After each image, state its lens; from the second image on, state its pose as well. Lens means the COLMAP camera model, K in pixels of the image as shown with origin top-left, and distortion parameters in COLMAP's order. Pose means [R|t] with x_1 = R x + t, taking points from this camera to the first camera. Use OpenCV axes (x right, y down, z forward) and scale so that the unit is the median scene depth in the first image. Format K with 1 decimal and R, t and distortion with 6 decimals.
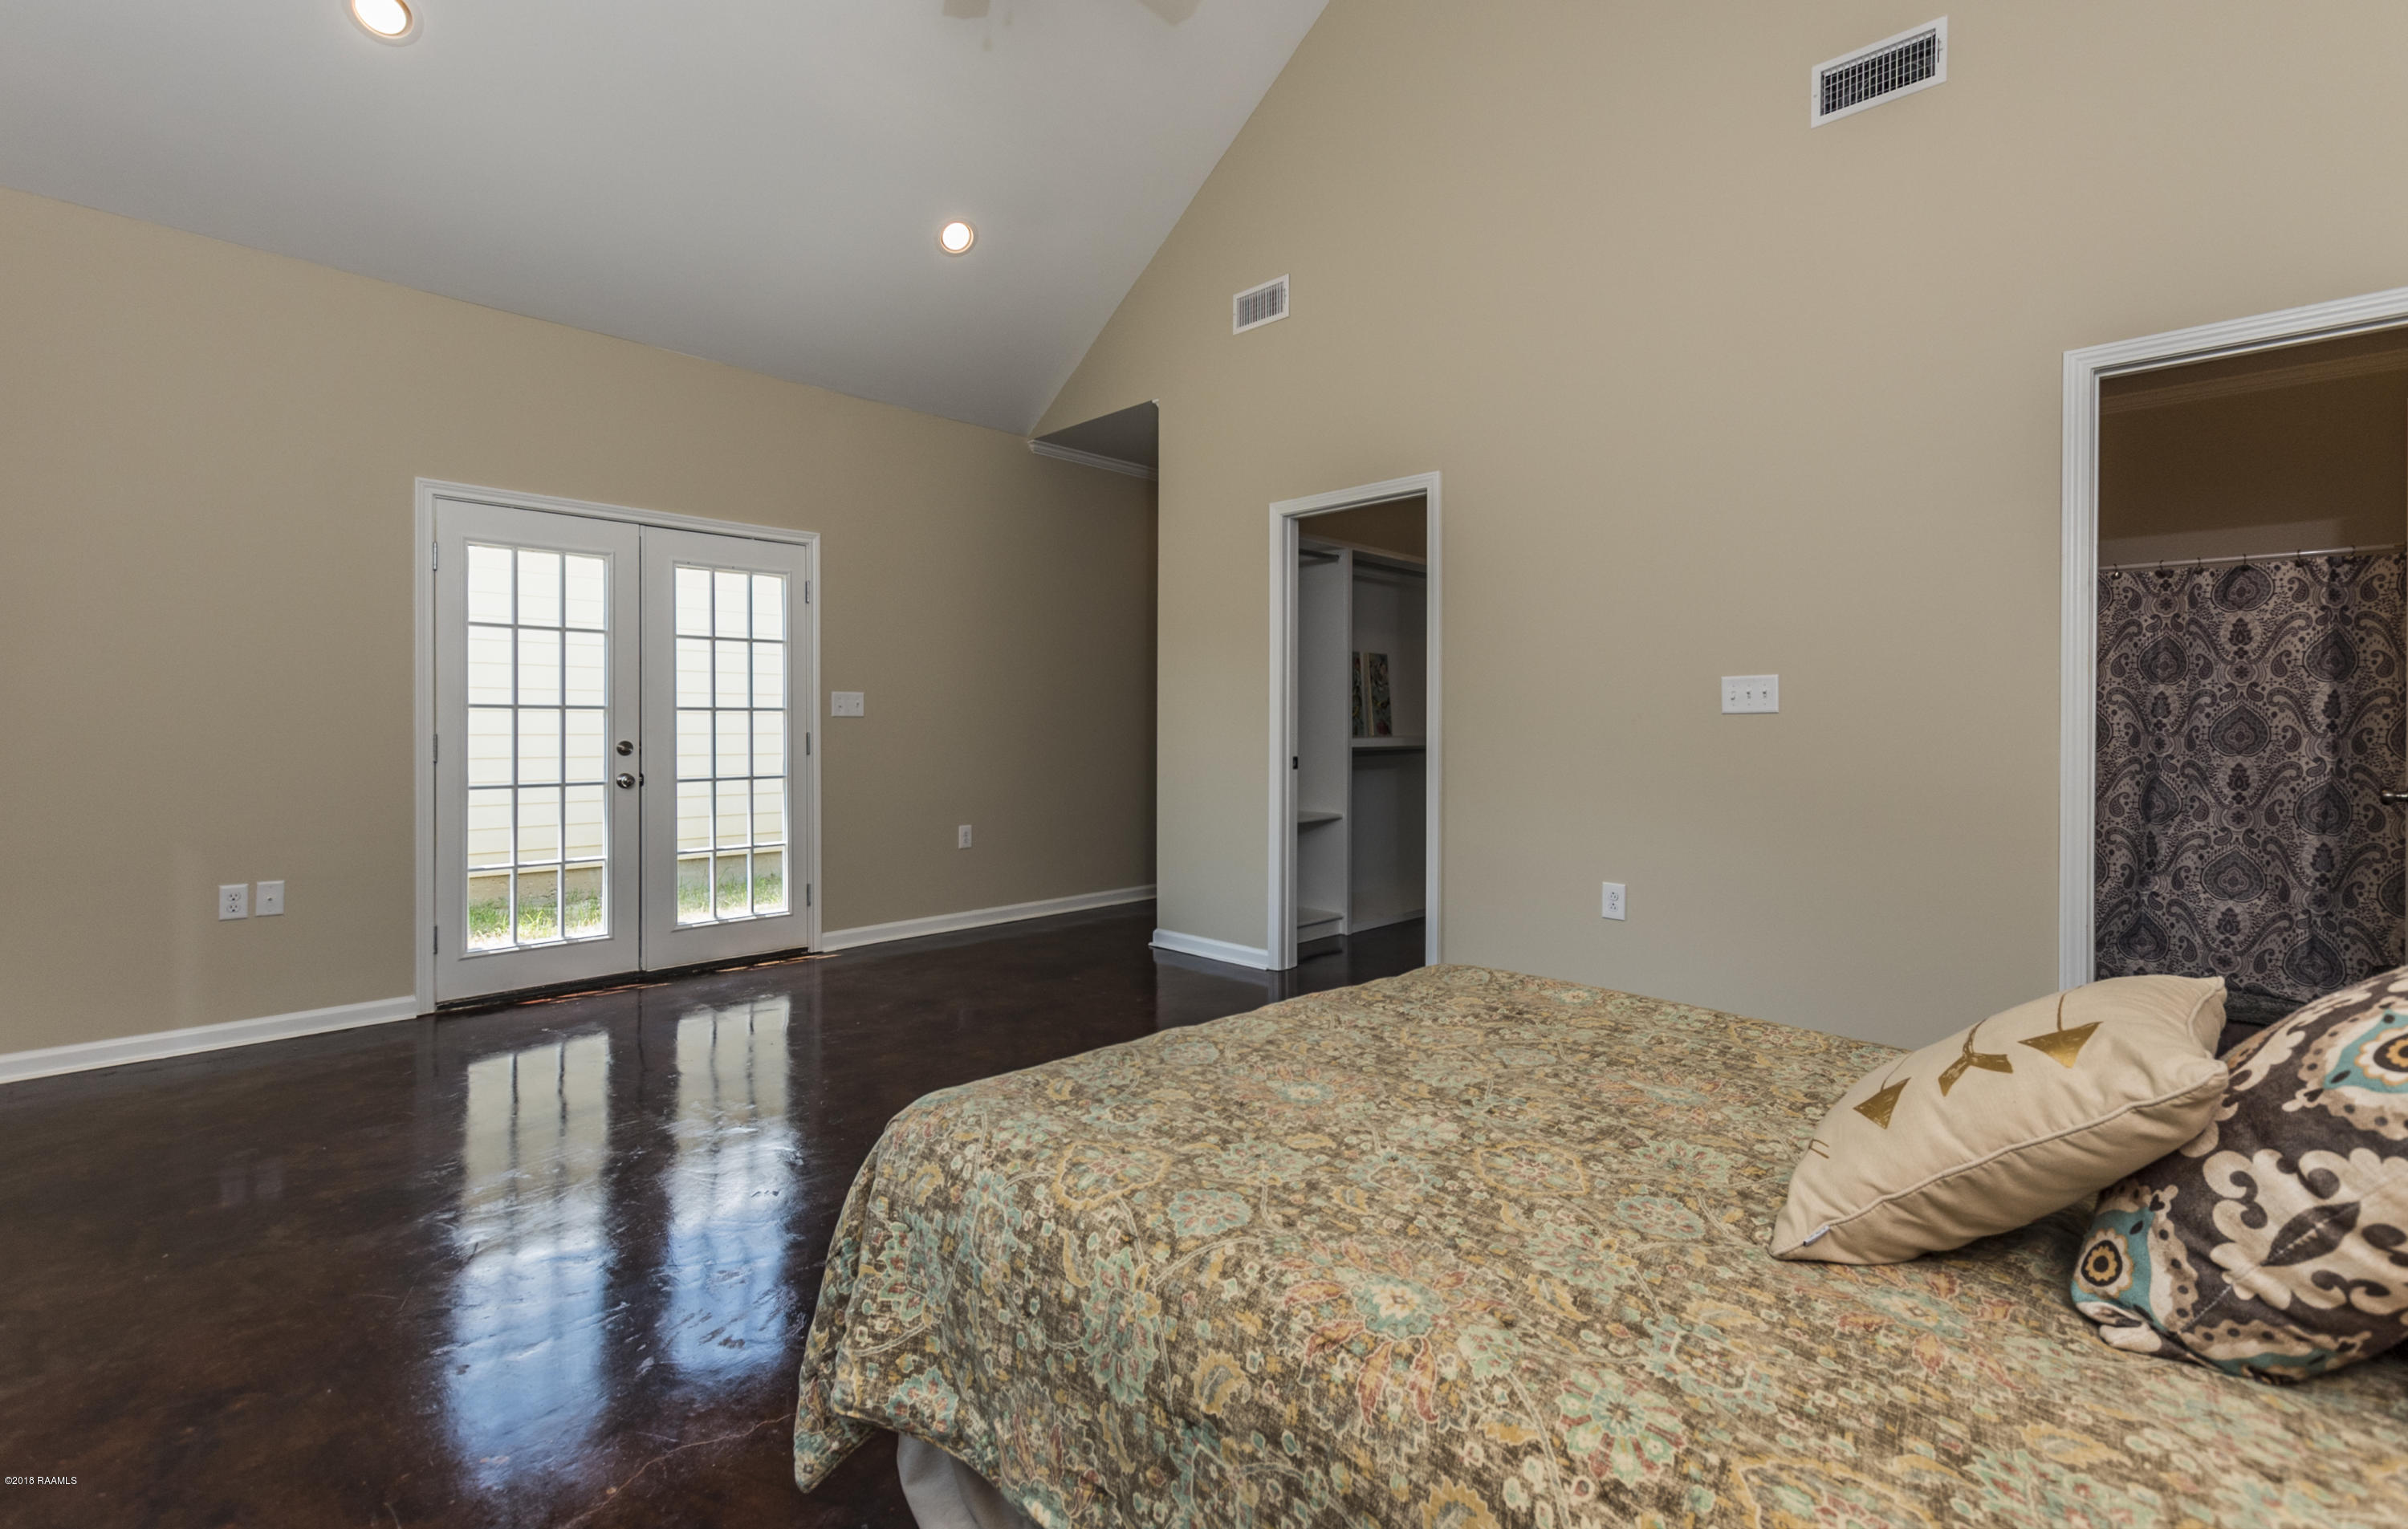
lens RADIAL K [[1070.3, 0, 1199.6], [0, 1070.3, 747.8], [0, 0, 1]] dist [0.001757, -0.000145]
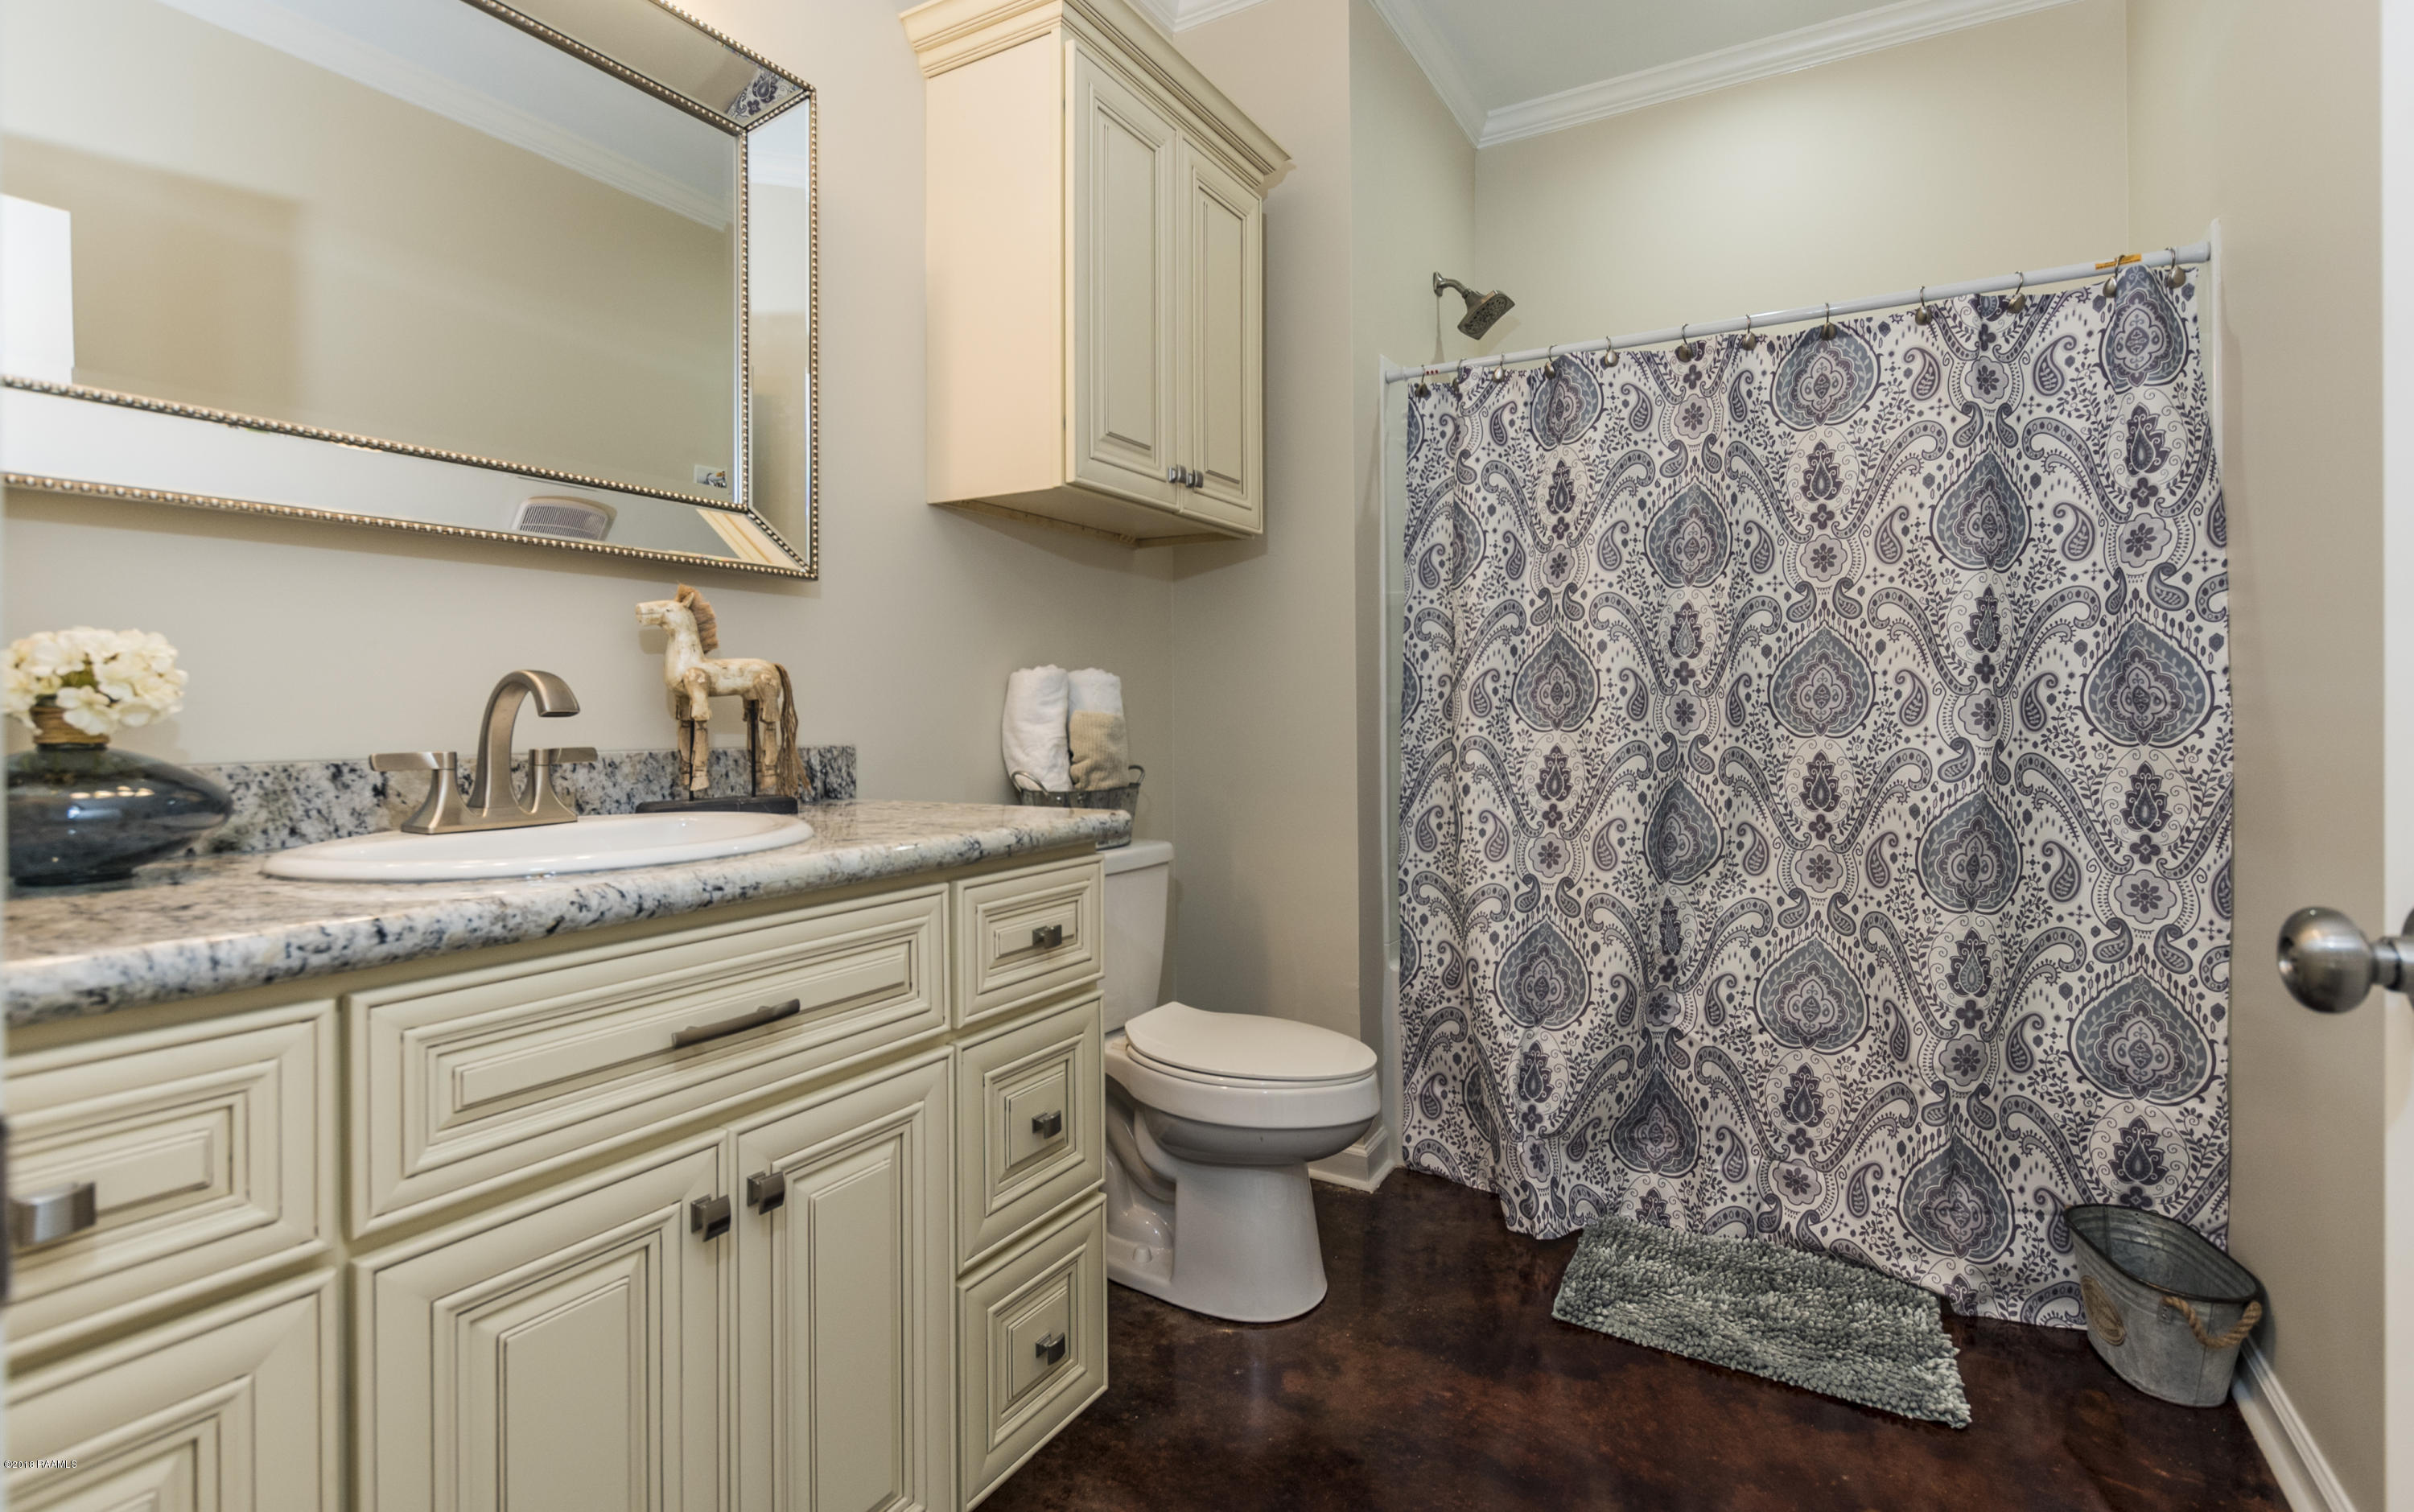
lens RADIAL K [[1180.9, 0, 1208.1], [0, 1180.9, 739.5], [0, 0, 1]] dist [0.002856, 0.000152]
pose [[0.970082, -0.016029, 0.242249, 0.590591], [0.013628, 0.999840, 0.011586, -0.000769], [-0.242396, -0.007938, 0.970145, 0.569394]]
